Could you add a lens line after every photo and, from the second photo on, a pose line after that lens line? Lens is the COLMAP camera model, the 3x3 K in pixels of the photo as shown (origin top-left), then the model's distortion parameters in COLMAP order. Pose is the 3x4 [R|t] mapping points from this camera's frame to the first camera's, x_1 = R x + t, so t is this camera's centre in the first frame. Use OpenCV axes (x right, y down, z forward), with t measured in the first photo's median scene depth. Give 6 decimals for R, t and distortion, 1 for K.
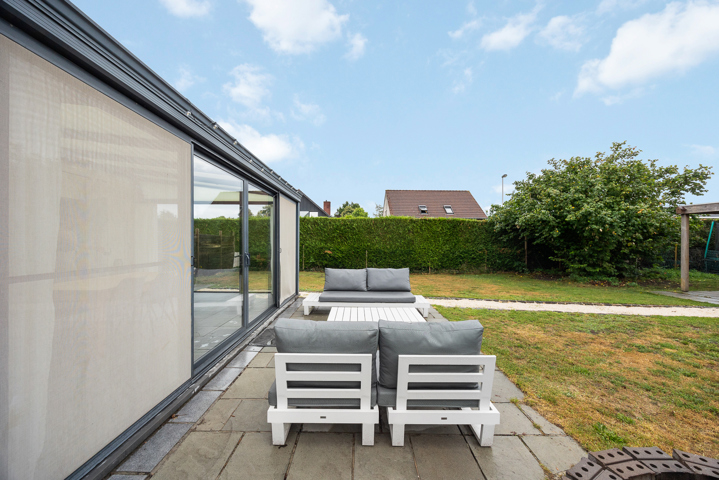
lens RADIAL K [[275.3, 0, 356.9], [0, 275.3, 242.0], [0, 0, 1]] dist [-0.003295, -0.000056]
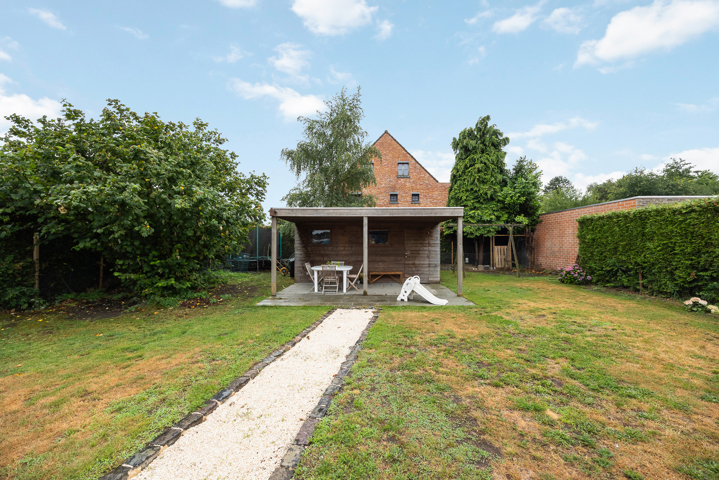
lens RADIAL K [[275.3, 0, 359.4], [0, 275.3, 242.5], [0, 0, 1]] dist [-0.003295, -0.000056]
pose [[0.025209, 0.009398, 0.999638, 0.129924], [0.001015, 0.999955, -0.009426, -0.000257], [-0.999682, 0.001252, 0.025199, 0.398352]]
